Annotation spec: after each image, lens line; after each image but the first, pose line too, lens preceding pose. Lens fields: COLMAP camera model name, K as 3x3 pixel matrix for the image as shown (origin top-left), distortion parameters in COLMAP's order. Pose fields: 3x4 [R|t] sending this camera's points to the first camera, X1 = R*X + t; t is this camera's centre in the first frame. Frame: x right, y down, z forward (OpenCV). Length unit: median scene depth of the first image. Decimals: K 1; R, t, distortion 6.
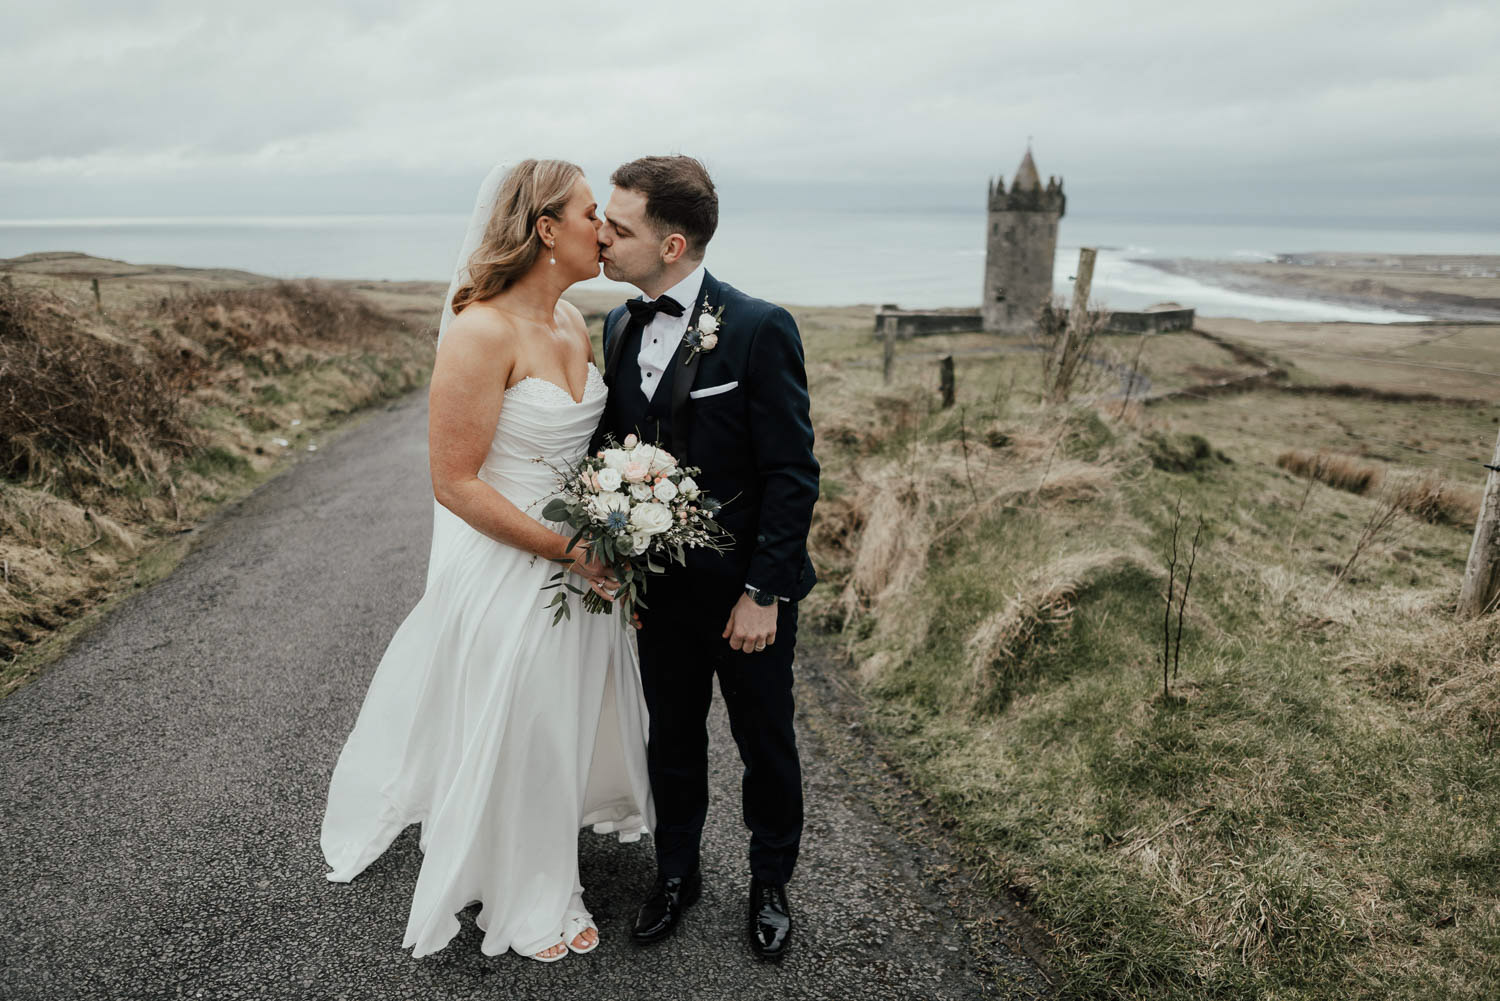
lens RADIAL K [[1053.0, 0, 750.8], [0, 1053.0, 502.5], [0, 0, 1]] dist [-0.073045, 0.031087]
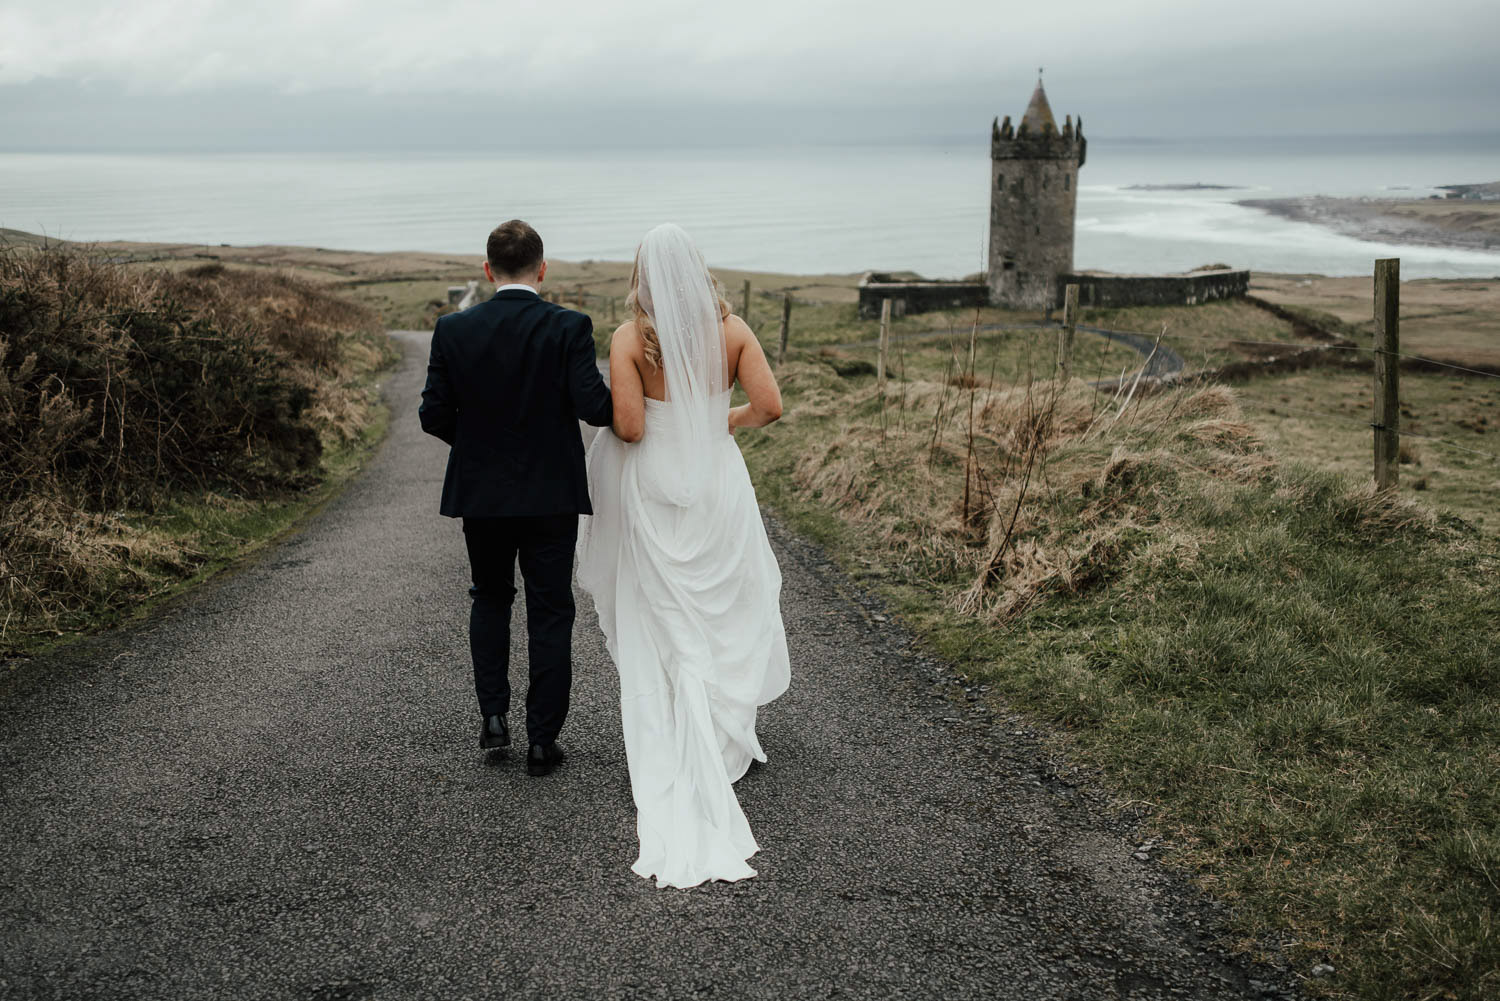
lens RADIAL K [[1414.2, 0, 735.8], [0, 1414.2, 485.5], [0, 0, 1]] dist [0.041774, 0.000000]
pose [[0.999839, -0.016376, 0.007280, 0.123108], [0.016642, 0.999137, -0.038064, 0.203629], [-0.006650, 0.038179, 0.999249, -1.254680]]
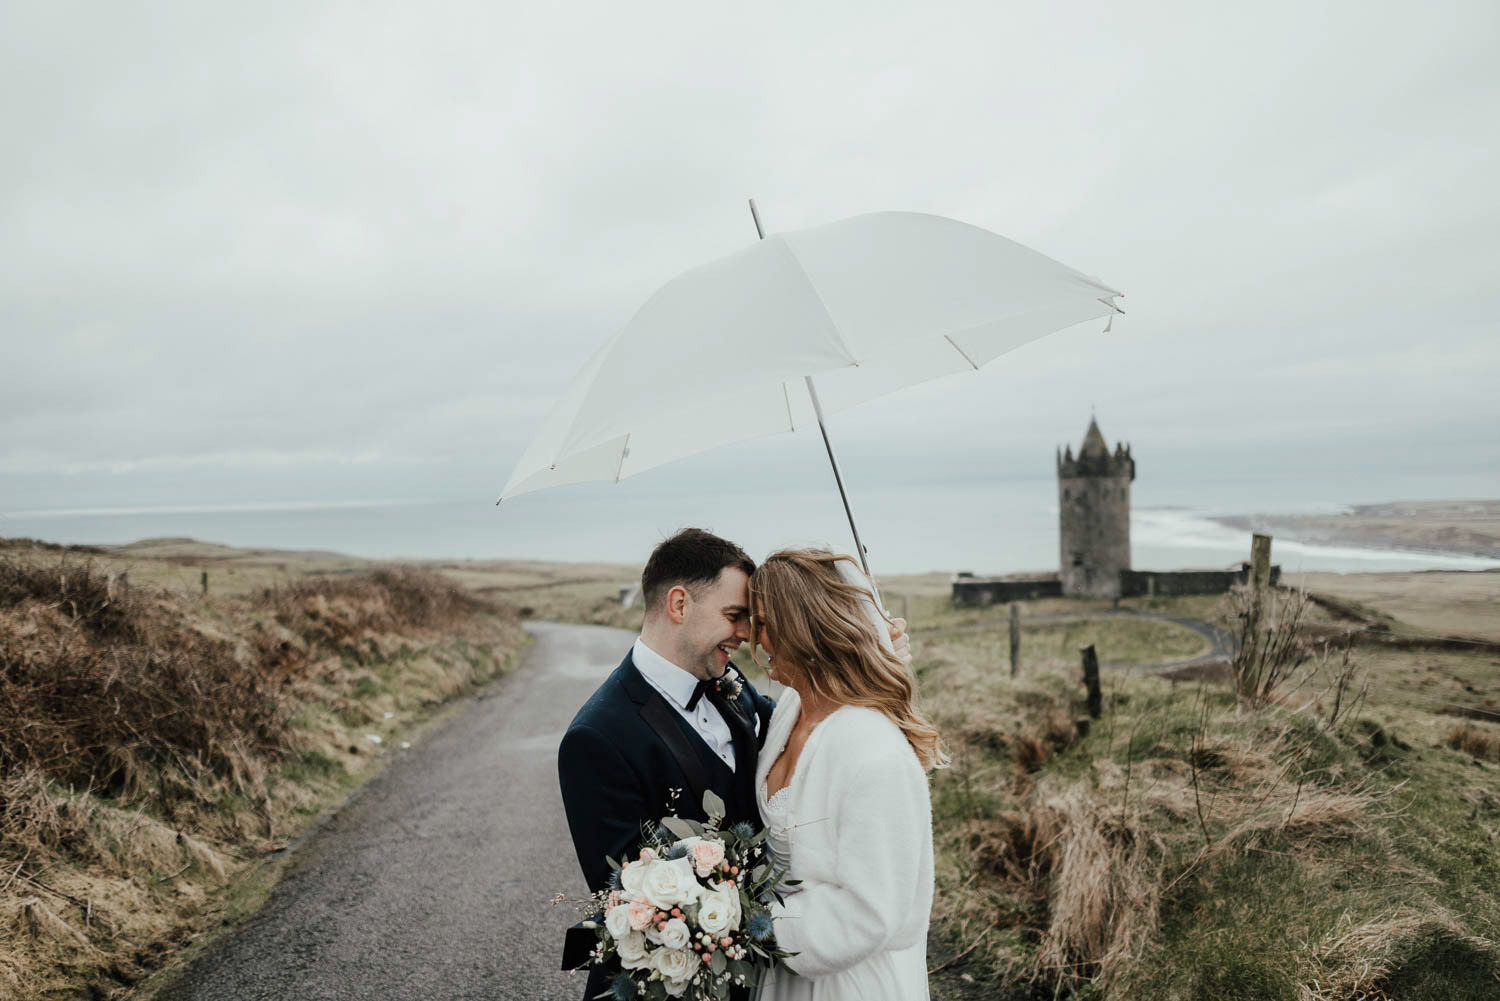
lens RADIAL K [[1053.0, 0, 749.2], [0, 1053.0, 484.4], [0, 0, 1]] dist [-0.073045, 0.031087]
pose [[0.997136, -0.032533, -0.068276, -0.026768], [0.012869, 0.962574, -0.270715, -0.017468], [0.074528, 0.269061, 0.960235, 0.027785]]
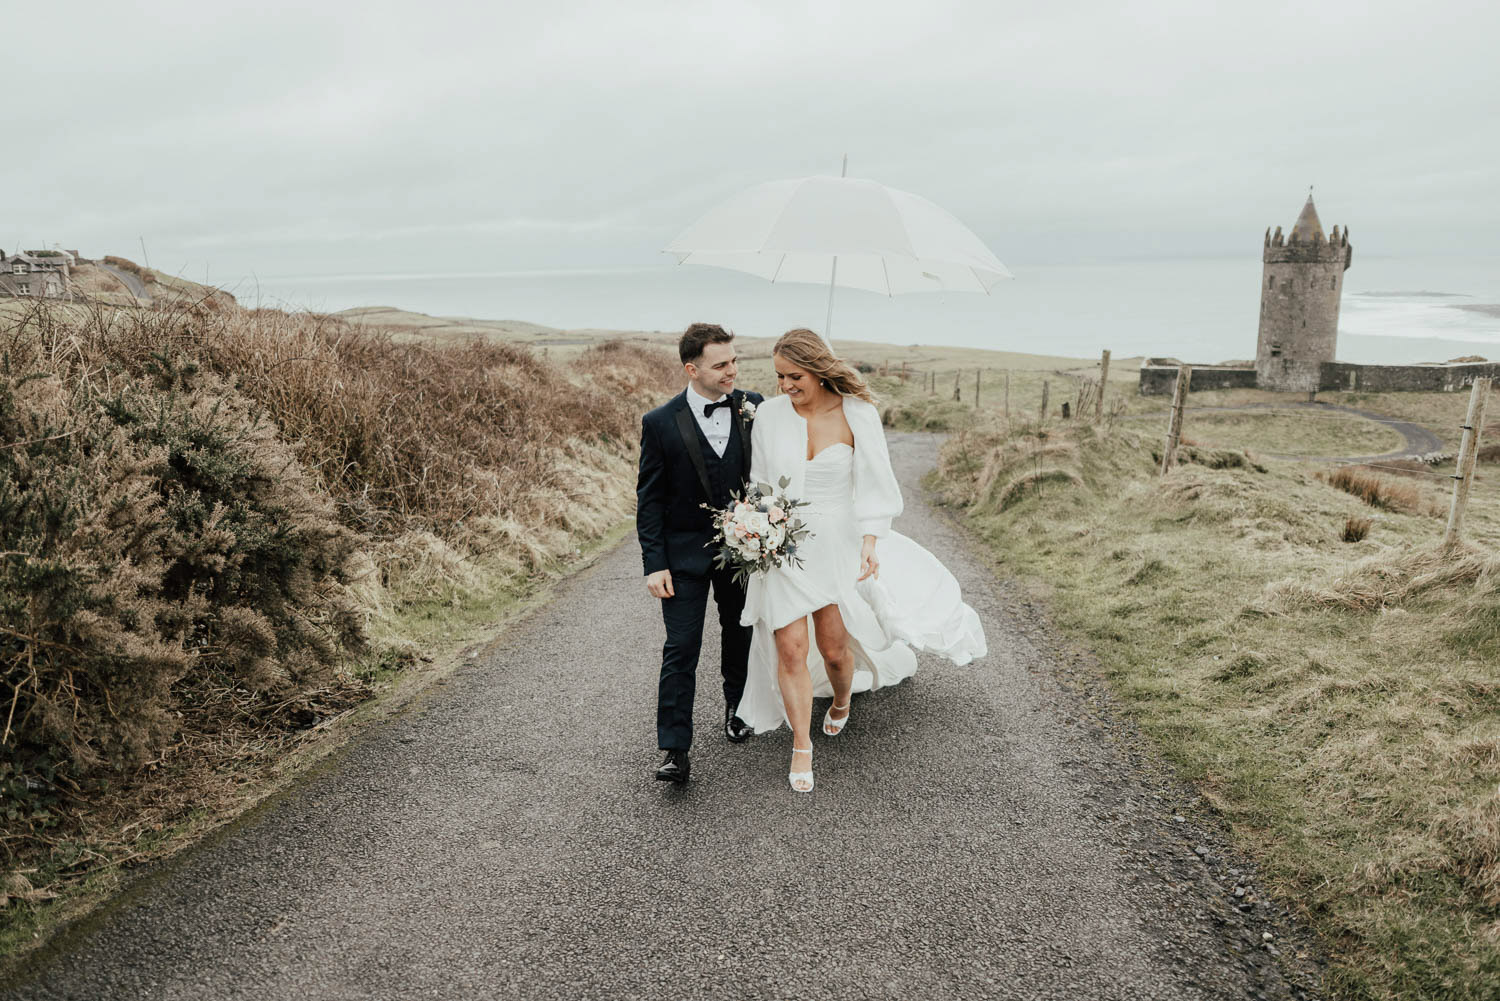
lens RADIAL K [[1053.0, 0, 726.7], [0, 1053.0, 505.9], [0, 0, 1]] dist [-0.073045, 0.031087]
pose [[0.964152, 0.034818, -0.263057, 0.060437], [-0.046740, 0.998138, -0.039196, 0.076693], [0.261202, 0.050086, 0.963984, -0.493491]]
